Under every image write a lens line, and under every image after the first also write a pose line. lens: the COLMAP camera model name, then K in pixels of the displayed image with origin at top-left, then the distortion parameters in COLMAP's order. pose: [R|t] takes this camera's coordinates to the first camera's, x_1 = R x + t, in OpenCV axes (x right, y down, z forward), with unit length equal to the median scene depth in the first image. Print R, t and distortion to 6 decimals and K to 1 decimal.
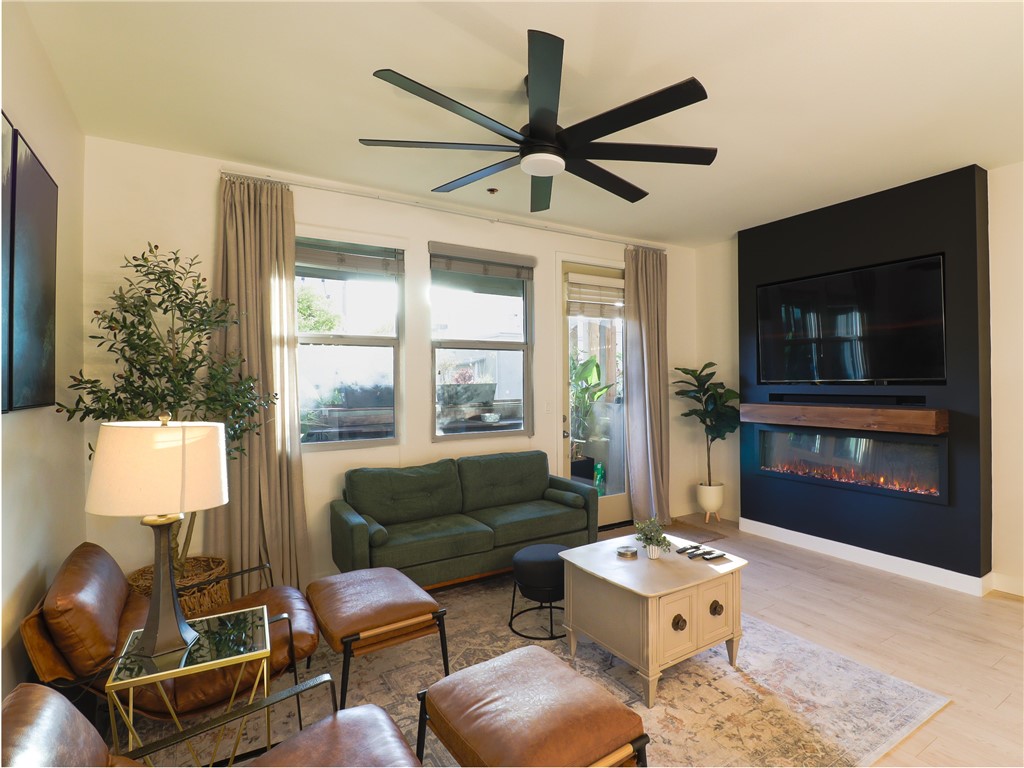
lens RADIAL K [[539.6, 0, 581.9], [0, 539.6, 379.6], [0, 0, 1]] dist [-0.003947, -0.001633]
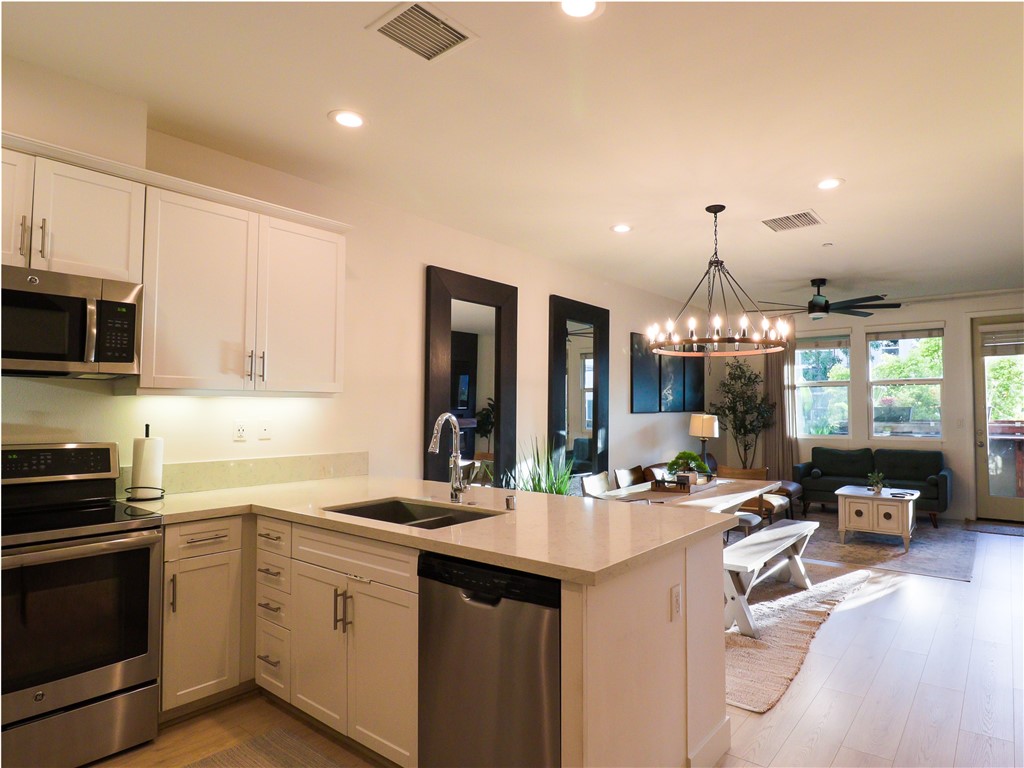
lens RADIAL K [[572.1, 0, 583.4], [0, 572.1, 389.7], [0, 0, 1]] dist [0.003277, -0.012382]
pose [[0.318707, -0.024083, -0.947547, 1.441954], [0.001852, 0.999691, -0.024785, -0.001491], [0.947851, 0.006144, 0.318653, -0.579924]]
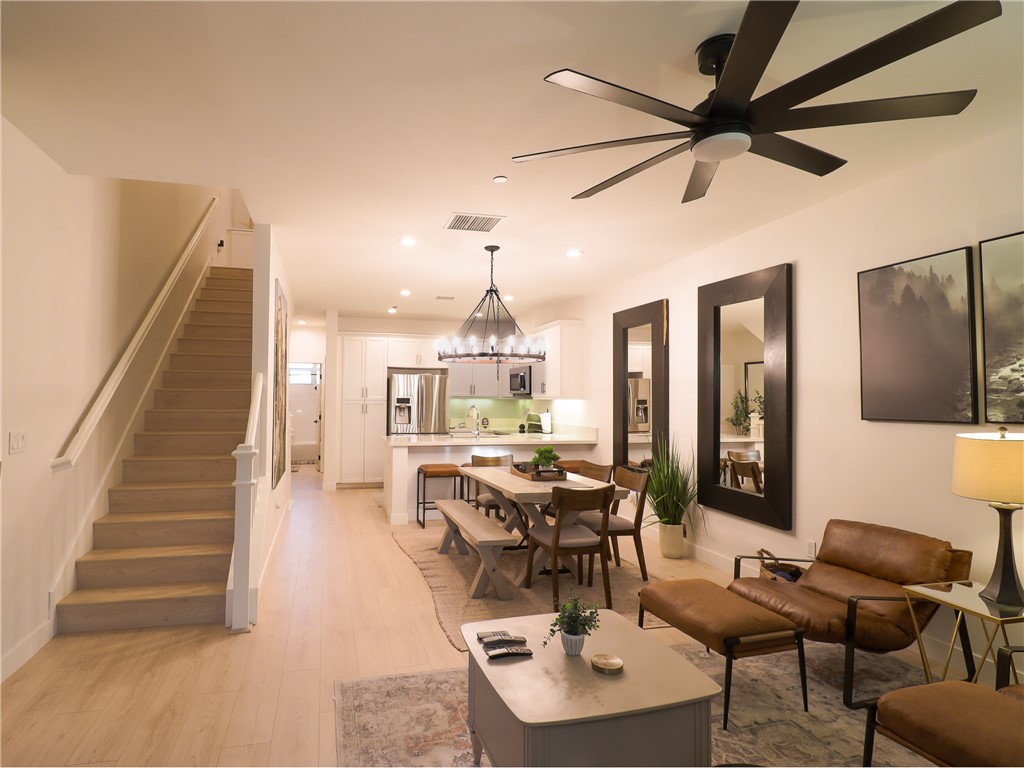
lens RADIAL K [[536.4, 0, 449.1], [0, 536.4, 381.1], [0, 0, 1]] dist [-0.021294, -0.000207]
pose [[-0.927336, 0.014187, 0.373960, 0.011882], [-0.000277, 0.999255, -0.038596, -0.003250], [-0.374229, -0.035895, -0.926641, 1.368805]]
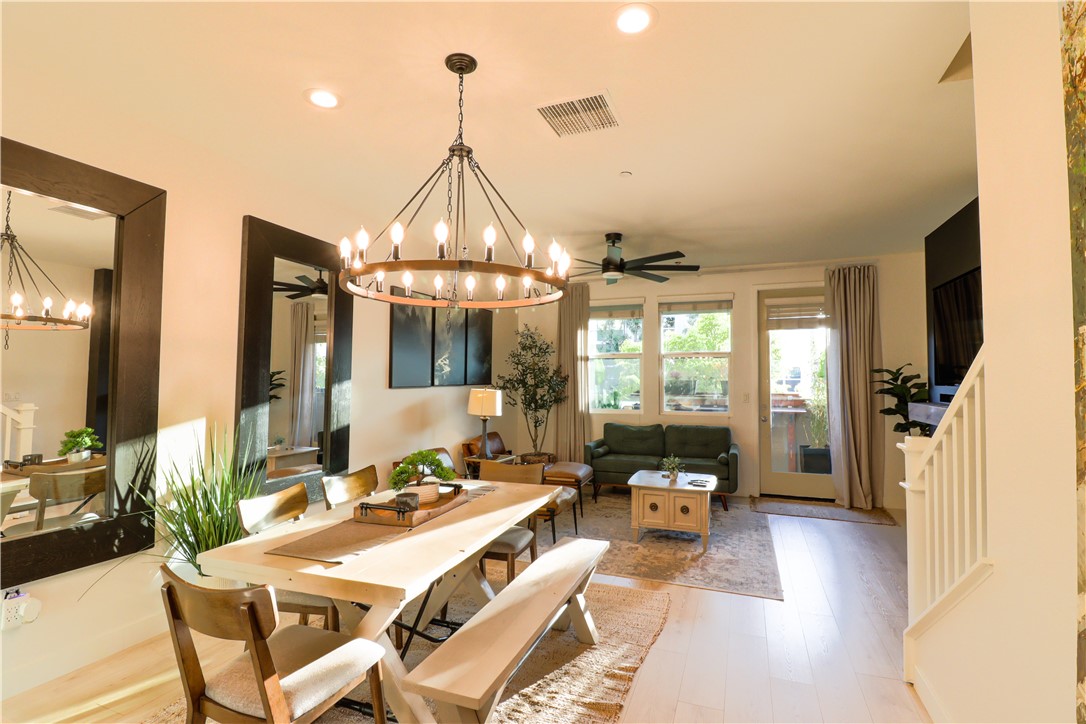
lens RADIAL K [[507.0, 0, 546.6], [0, 507.0, 365.1], [0, 0, 1]] dist [0.000442, 0.000160]
pose [[0.554632, -0.011614, -0.832015, 1.017257], [-0.005920, 0.999822, -0.017904, -0.009222], [0.832075, 0.014856, 0.554464, -0.213294]]
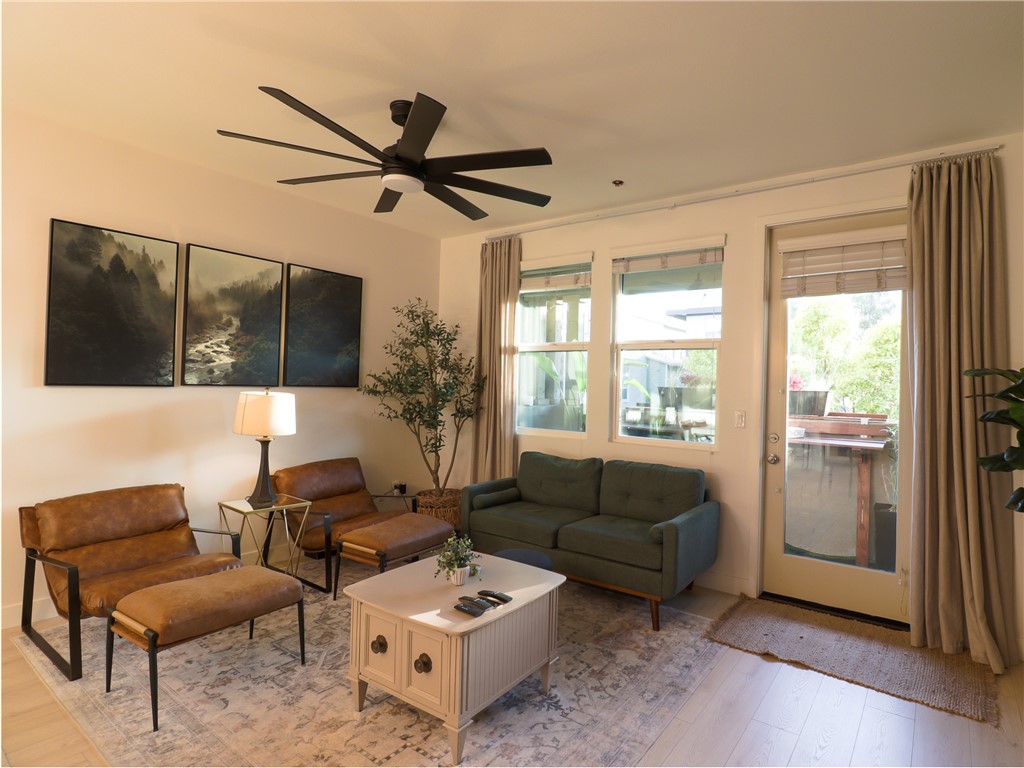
lens RADIAL K [[539.6, 0, 581.9], [0, 539.6, 379.6], [0, 0, 1]] dist [-0.003947, -0.001633]
pose [[0.363739, 0.008541, -0.931462, 0.796525], [-0.024486, 0.999700, -0.000396, -0.000785], [0.931179, 0.022952, 0.363839, 0.682073]]
